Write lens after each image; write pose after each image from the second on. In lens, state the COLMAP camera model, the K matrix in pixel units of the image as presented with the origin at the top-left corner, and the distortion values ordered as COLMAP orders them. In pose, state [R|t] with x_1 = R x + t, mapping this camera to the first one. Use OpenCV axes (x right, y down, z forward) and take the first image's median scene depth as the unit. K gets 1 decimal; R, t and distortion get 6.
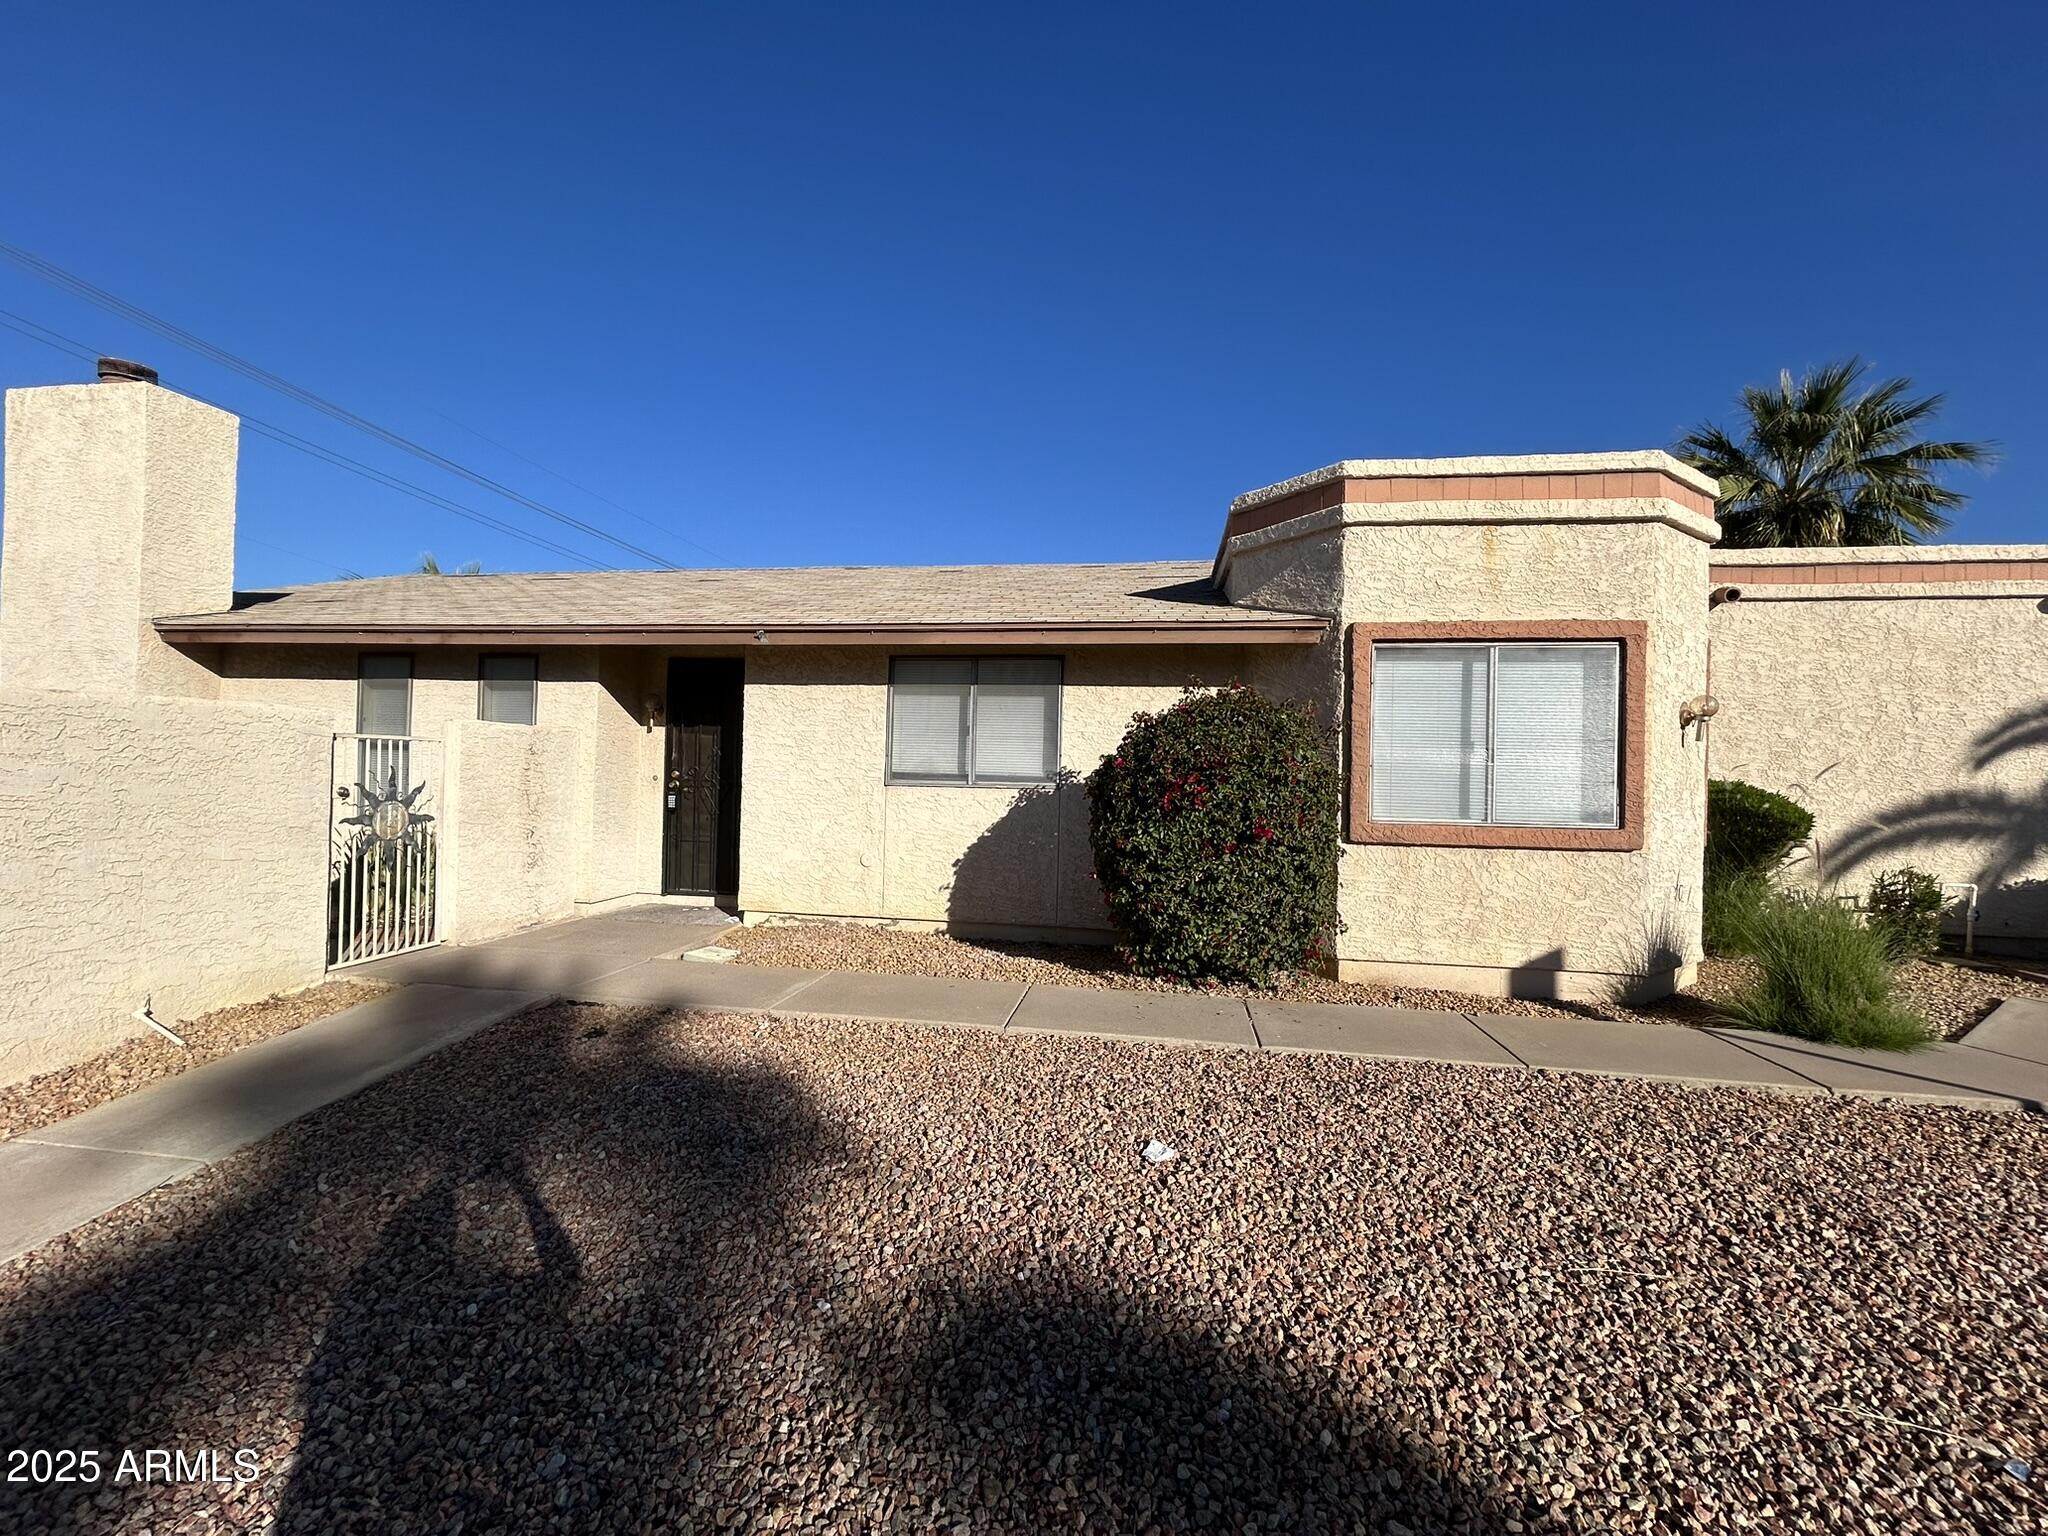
lens RADIAL K [[830.1, 0, 1024.0], [0, 830.1, 766.9], [0, 0, 1]] dist [-0.000193, -0.000072]
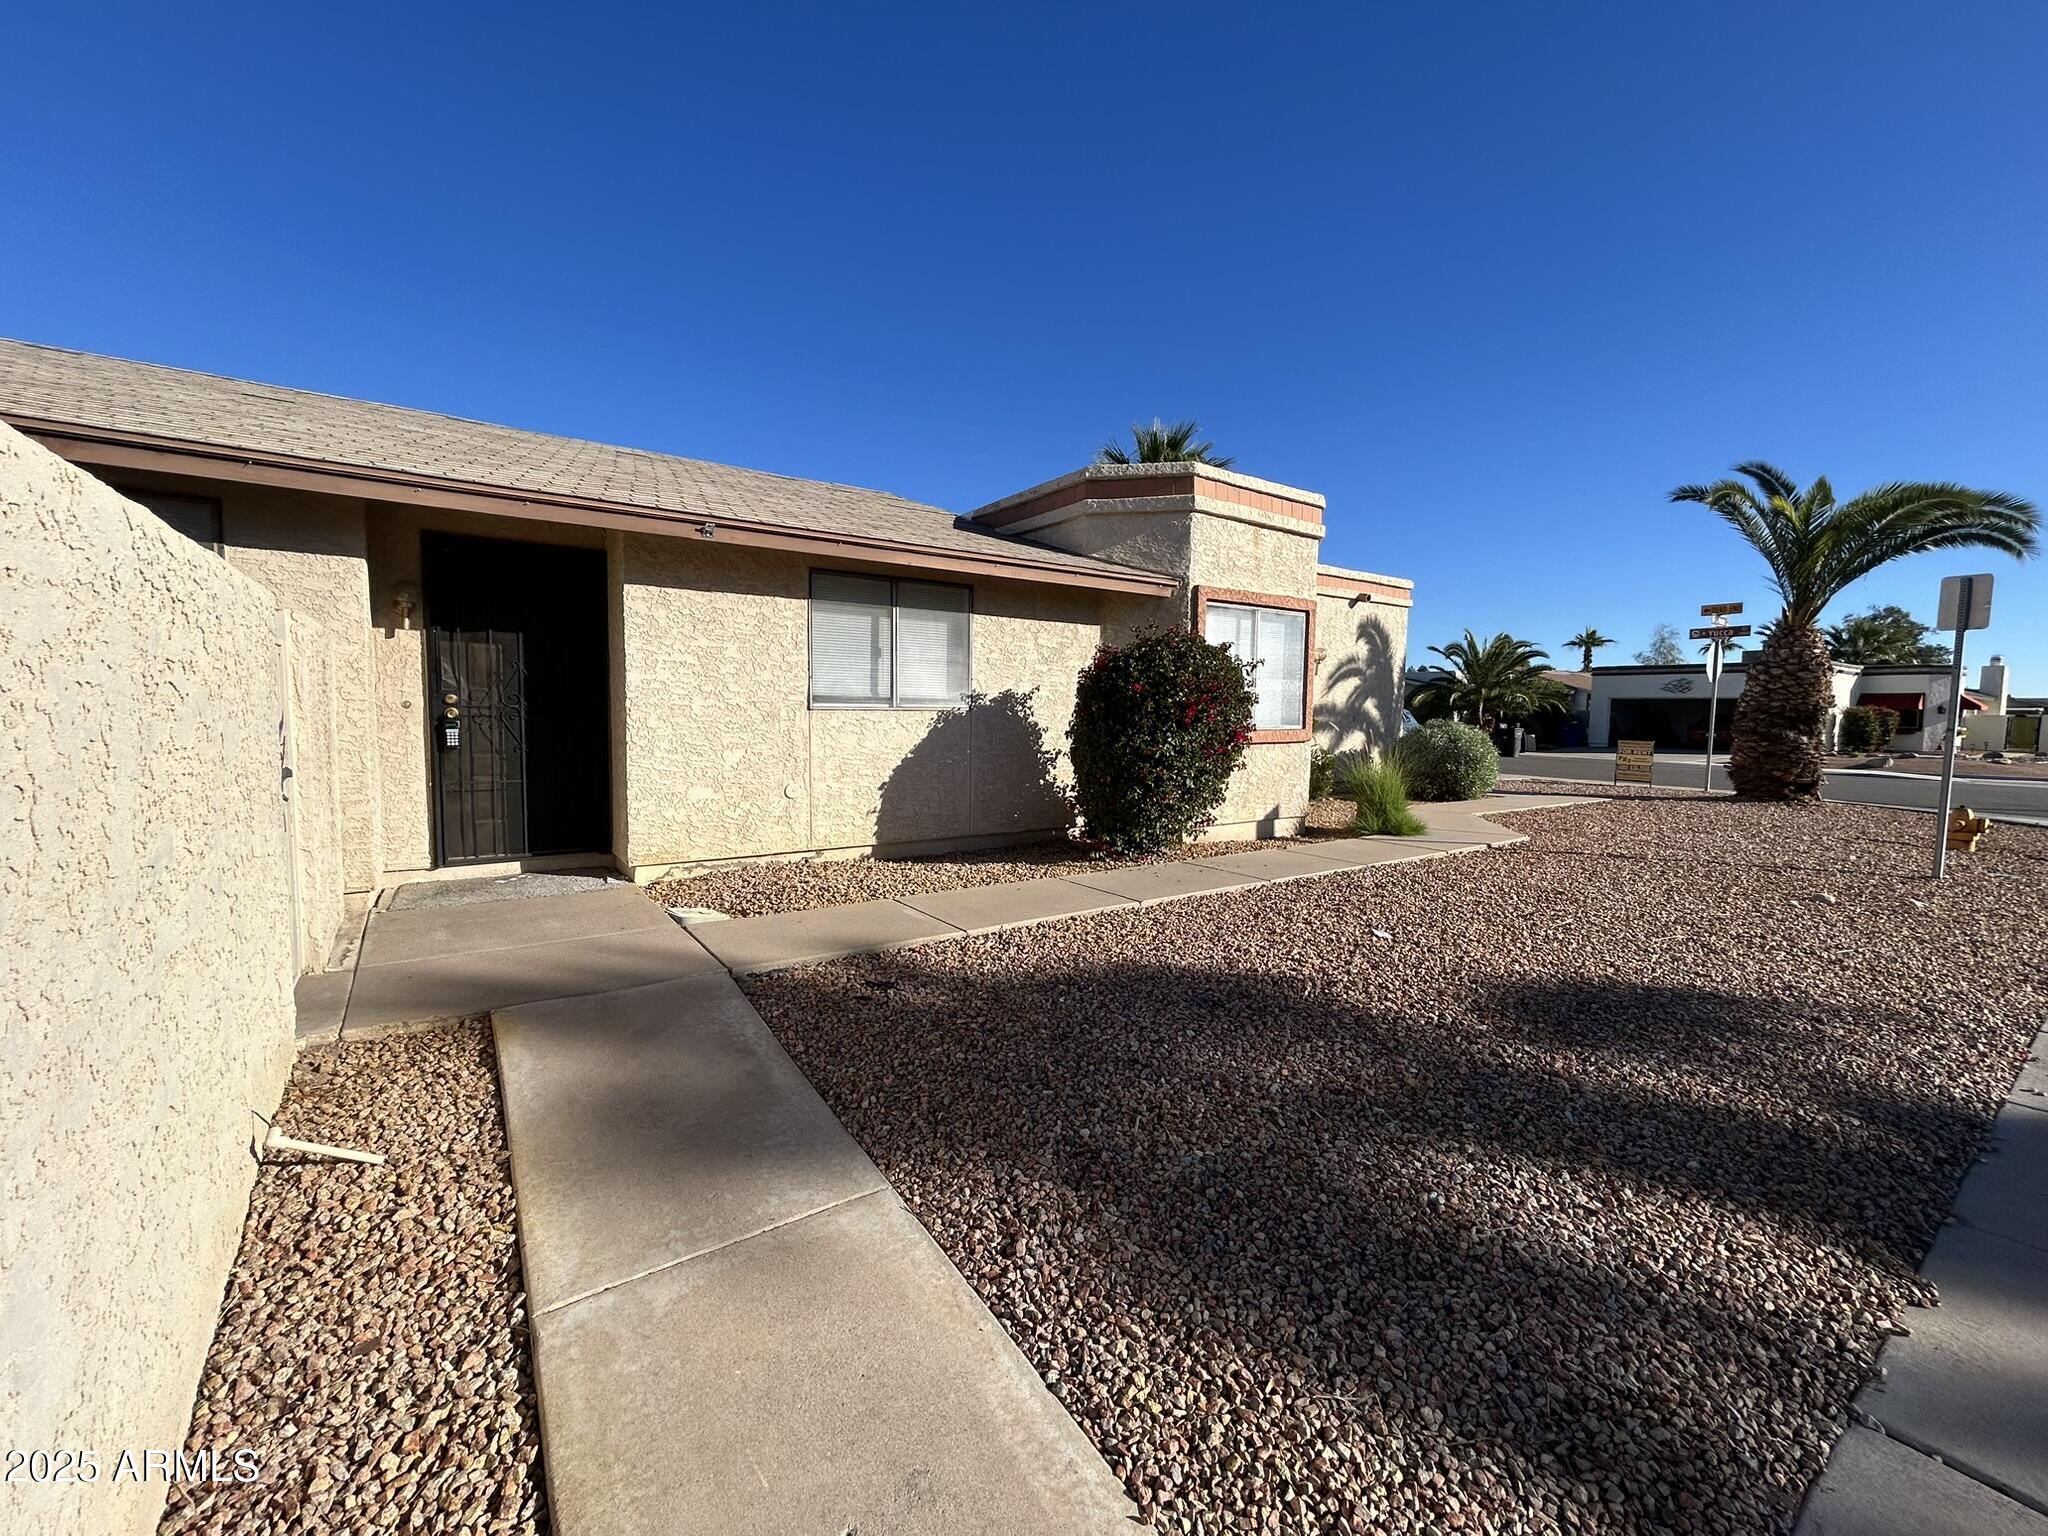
lens RADIAL K [[830.1, 0, 1025.1], [0, 830.1, 770.2], [0, 0, 1]] dist [-0.000193, -0.000072]
pose [[0.716236, -0.065515, 0.694776, -0.655275], [-0.003181, 0.995267, 0.097129, -0.001072], [-0.697851, -0.071777, 0.712637, 0.169050]]
